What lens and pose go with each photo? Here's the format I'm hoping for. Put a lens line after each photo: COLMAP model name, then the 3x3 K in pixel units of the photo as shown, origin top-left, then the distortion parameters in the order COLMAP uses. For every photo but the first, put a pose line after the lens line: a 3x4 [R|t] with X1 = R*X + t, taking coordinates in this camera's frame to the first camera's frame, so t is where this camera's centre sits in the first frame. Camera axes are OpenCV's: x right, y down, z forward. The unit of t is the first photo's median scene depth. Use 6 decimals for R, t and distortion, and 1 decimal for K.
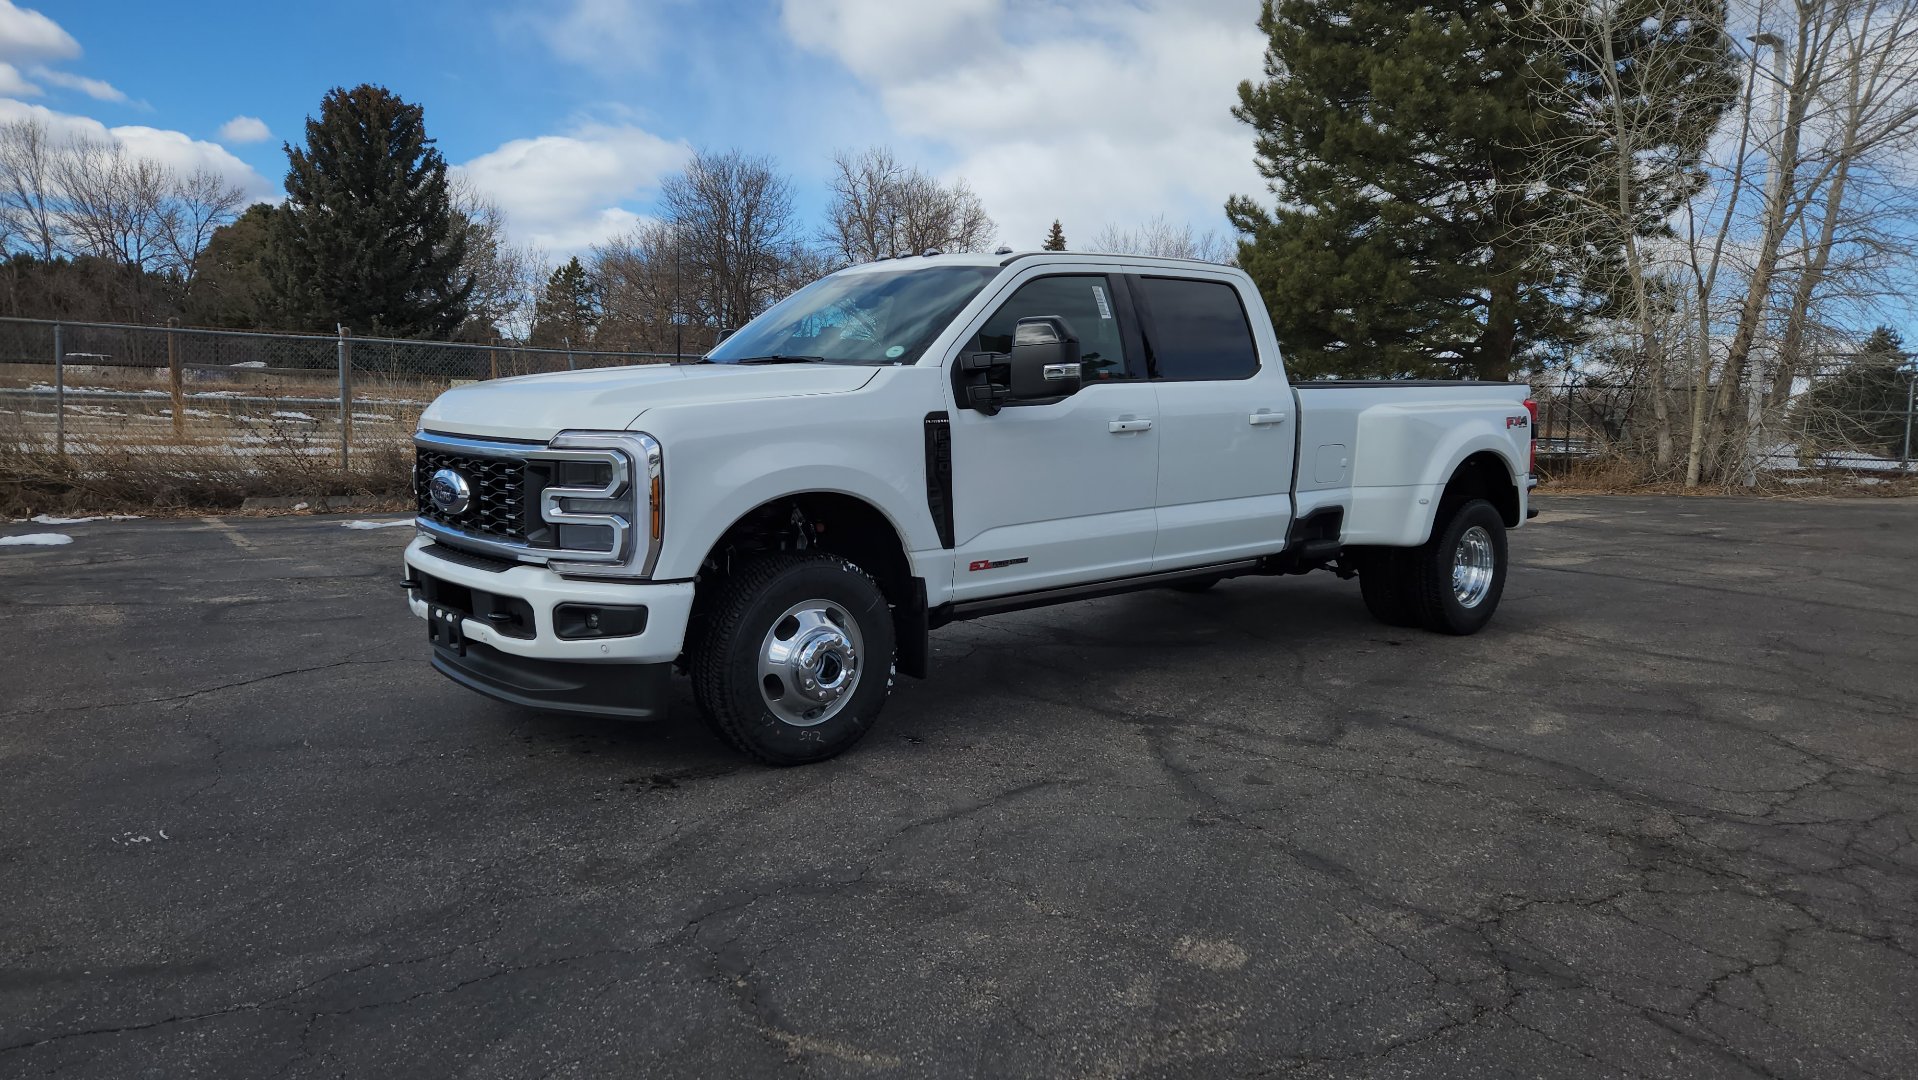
lens RADIAL K [[1289.4, 0, 922.5], [0, 1289.4, 538.0], [0, 0, 1]] dist [0.080690, -0.066239]
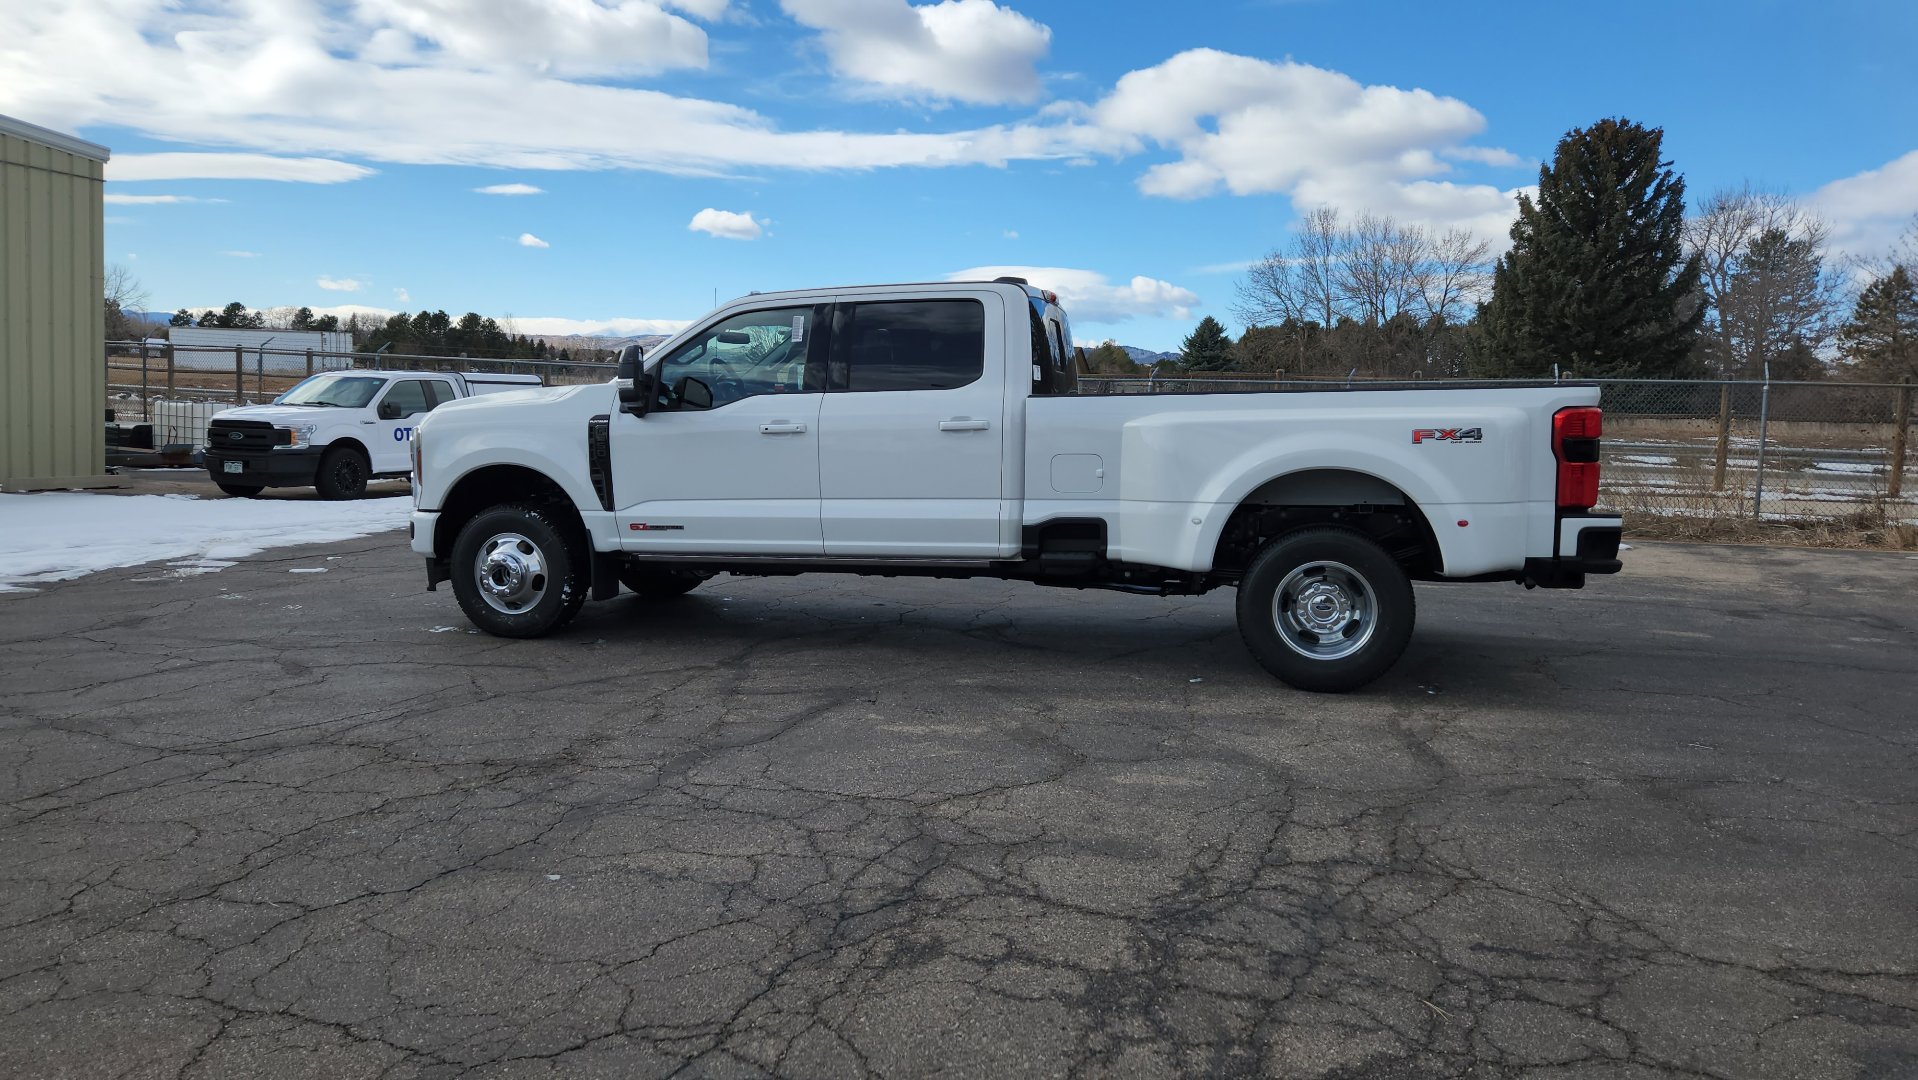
lens RADIAL K [[1289.4, 0, 922.5], [0, 1289.4, 538.0], [0, 0, 1]] dist [0.080690, -0.066239]
pose [[0.561895, 0.067318, -0.824465, 0.930510], [-0.093593, 0.995457, 0.017494, -0.013343], [0.821897, 0.067334, 0.565642, 0.316352]]
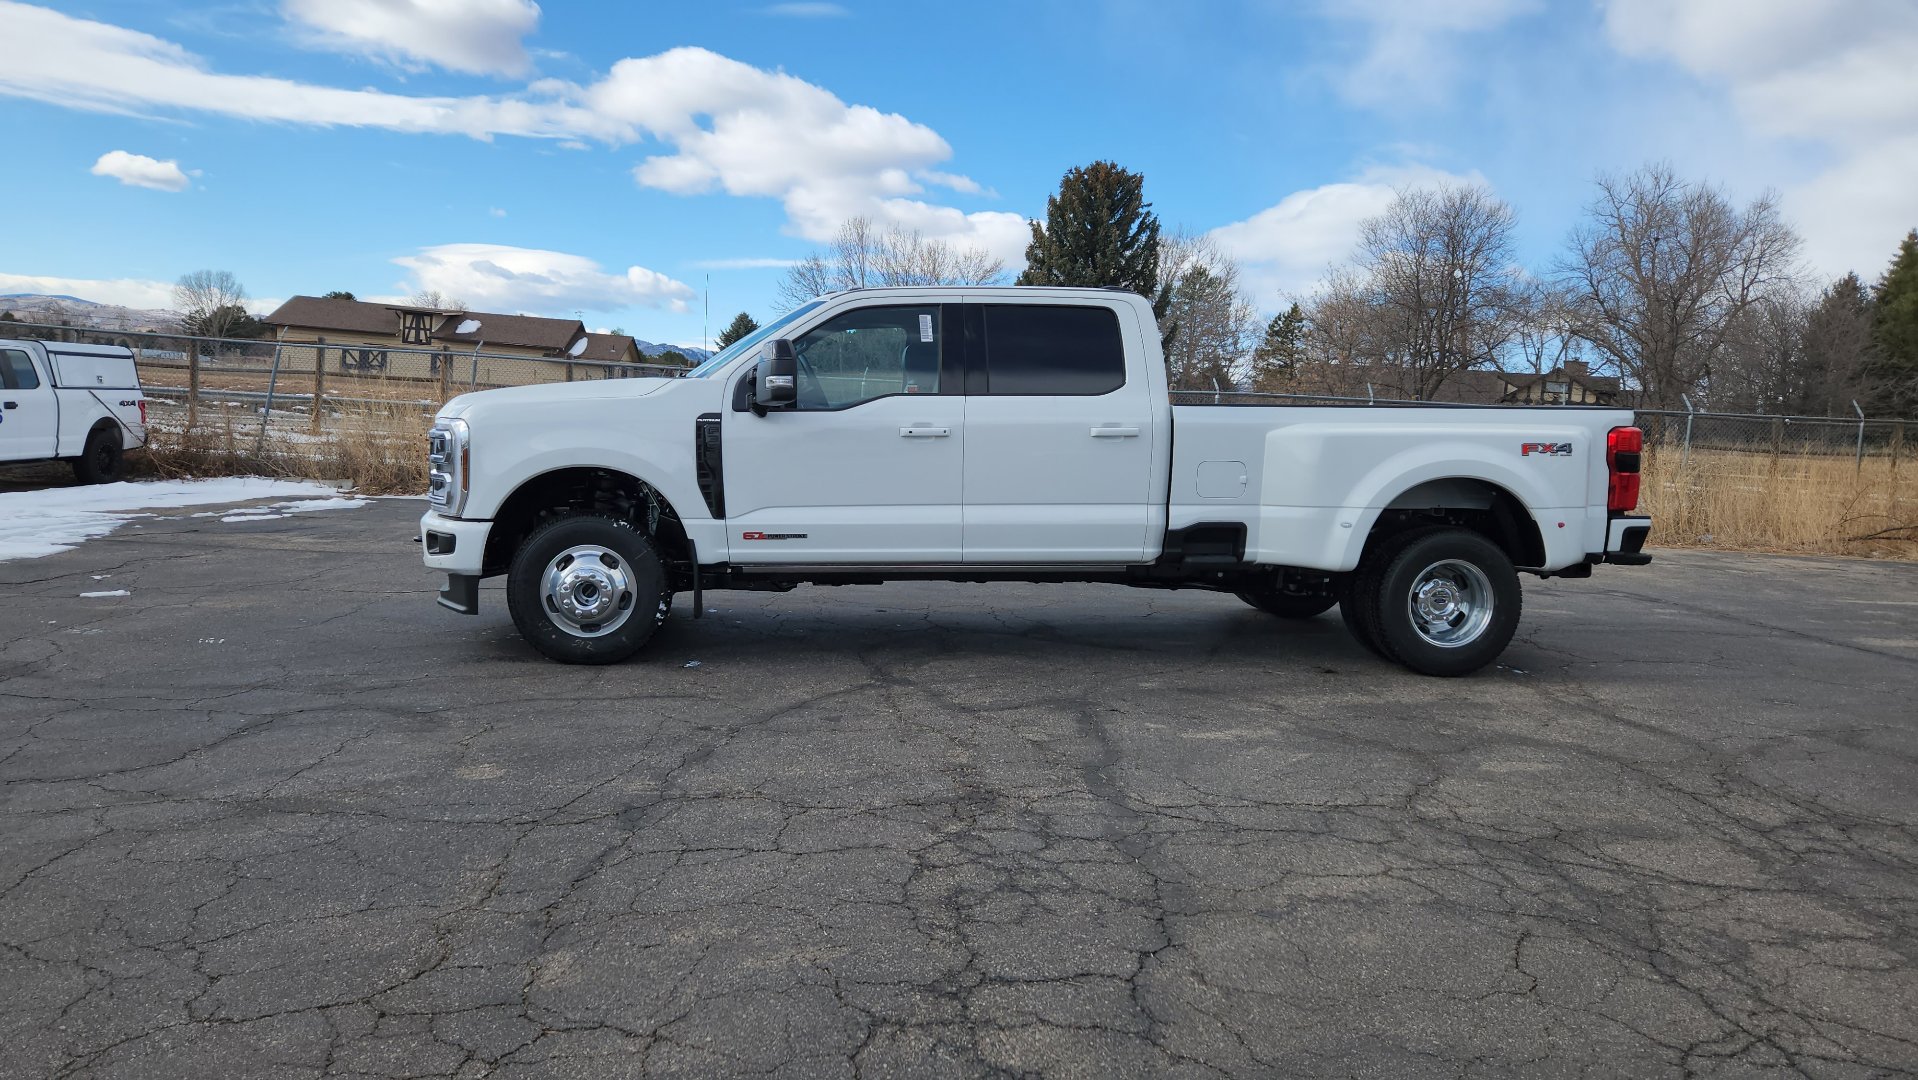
lens RADIAL K [[1287.5, 0, 918.0], [0, 1287.5, 517.7], [0, 0, 1]] dist [0.083255, -0.069011]
pose [[0.832630, 0.052865, -0.551301, 0.599264], [-0.080349, 0.996433, -0.025802, 0.016003], [0.547970, 0.065780, 0.833908, 0.018890]]
